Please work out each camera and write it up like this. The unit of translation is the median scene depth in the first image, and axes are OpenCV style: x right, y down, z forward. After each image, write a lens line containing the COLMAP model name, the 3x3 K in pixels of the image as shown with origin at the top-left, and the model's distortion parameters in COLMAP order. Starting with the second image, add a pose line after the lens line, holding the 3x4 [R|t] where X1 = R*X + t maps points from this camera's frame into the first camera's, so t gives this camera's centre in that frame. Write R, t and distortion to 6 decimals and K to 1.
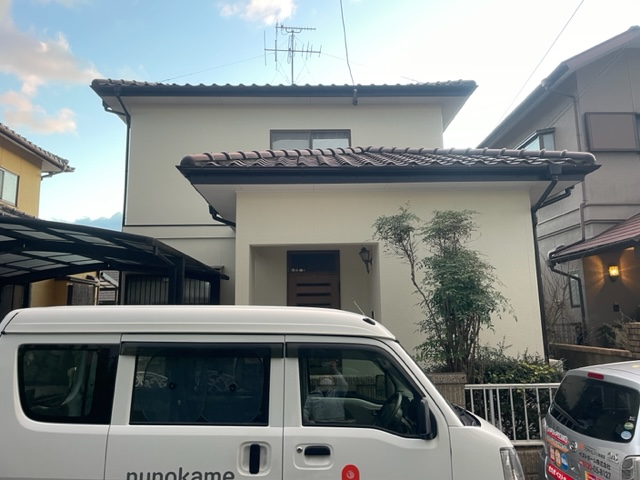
lens RADIAL K [[481.8, 0, 320.0], [0, 481.8, 240.0], [0, 0, 1]] dist [0.089742, -0.128037]
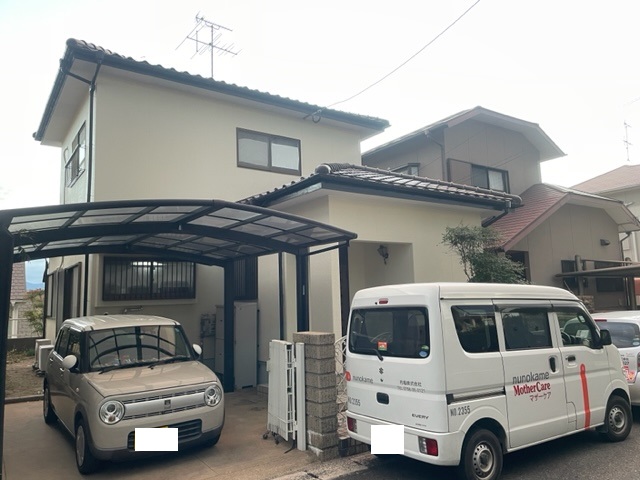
lens RADIAL K [[487.3, 0, 320.0], [0, 487.3, 240.0], [0, 0, 1]] dist [0.087807, -0.111474]
pose [[0.833512, 0.057602, 0.549490, -0.565886], [-0.069157, 0.997606, 0.000327, 0.009542], [-0.548156, -0.038274, 0.835500, -0.022741]]
